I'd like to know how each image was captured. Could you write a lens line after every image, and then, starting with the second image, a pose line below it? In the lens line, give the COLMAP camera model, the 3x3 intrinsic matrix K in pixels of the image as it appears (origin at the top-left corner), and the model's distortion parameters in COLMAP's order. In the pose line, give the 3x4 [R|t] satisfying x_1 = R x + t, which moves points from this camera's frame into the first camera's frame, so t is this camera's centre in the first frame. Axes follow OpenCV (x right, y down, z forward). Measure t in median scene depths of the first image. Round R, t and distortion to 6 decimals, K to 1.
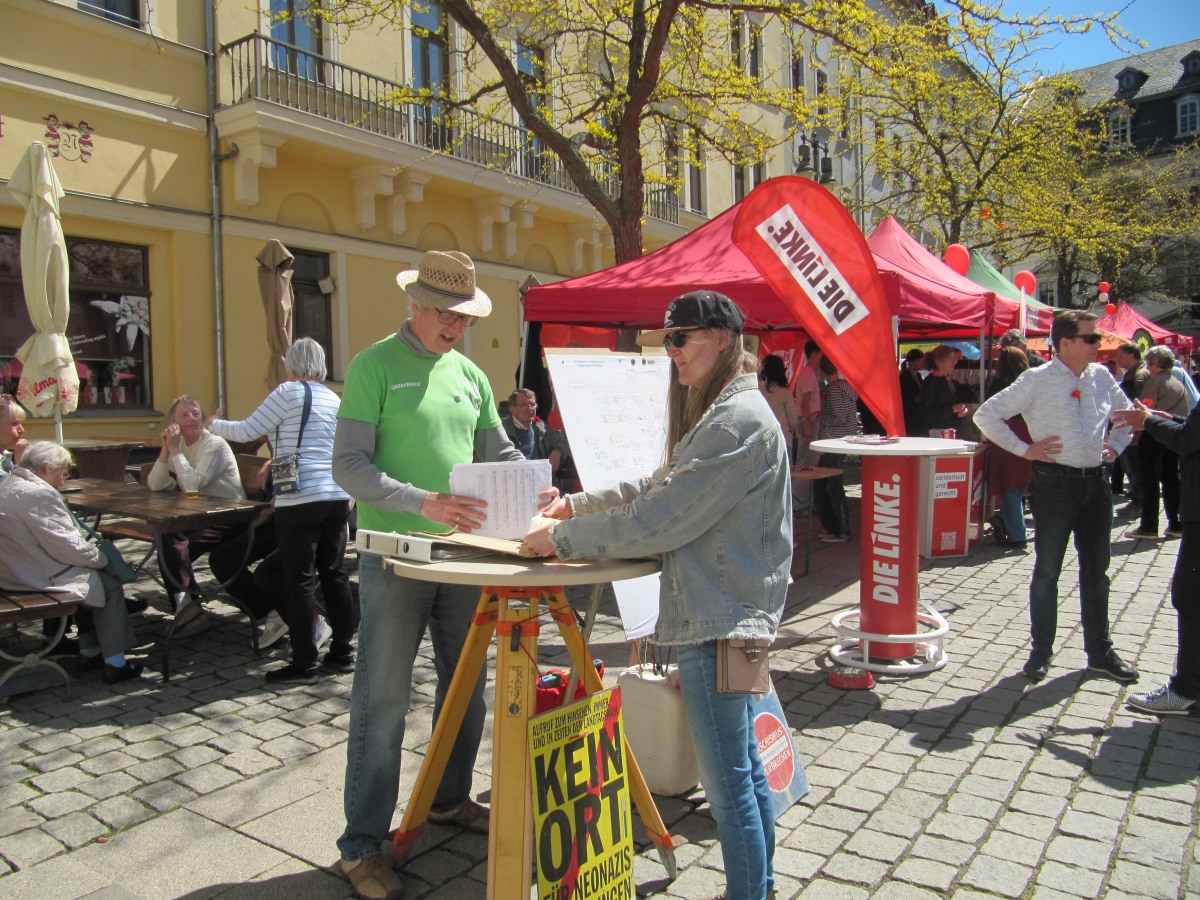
lens RADIAL K [[989.2, 0, 594.9], [0, 989.2, 443.5], [0, 0, 1]] dist [-0.051202, 0.019650]
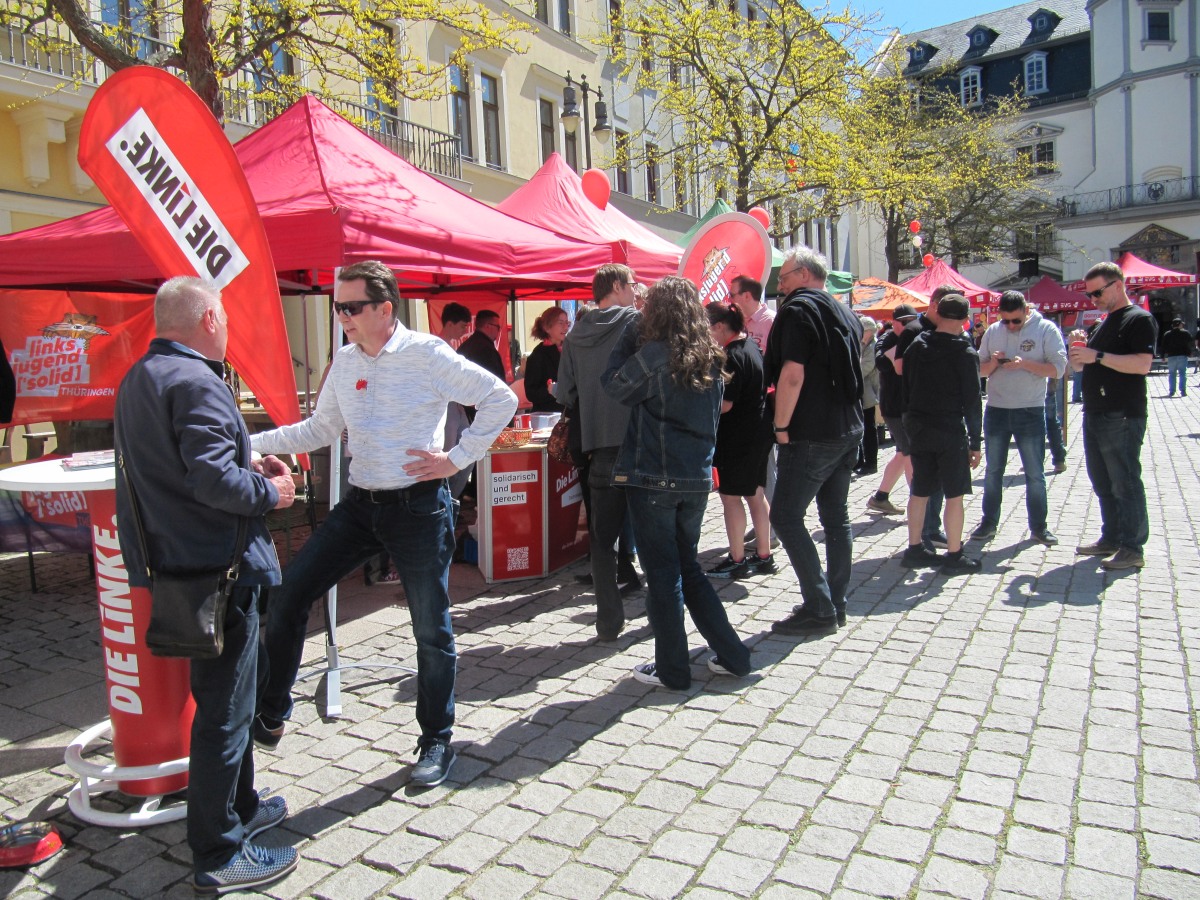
lens RADIAL K [[989.2, 0, 597.7], [0, 989.2, 449.1], [0, 0, 1]] dist [-0.051202, 0.019650]
pose [[0.994371, -0.029008, 0.101911, 0.436572], [0.024995, 0.998869, 0.040440, -0.022660], [-0.102969, -0.037665, 0.993971, 0.273554]]
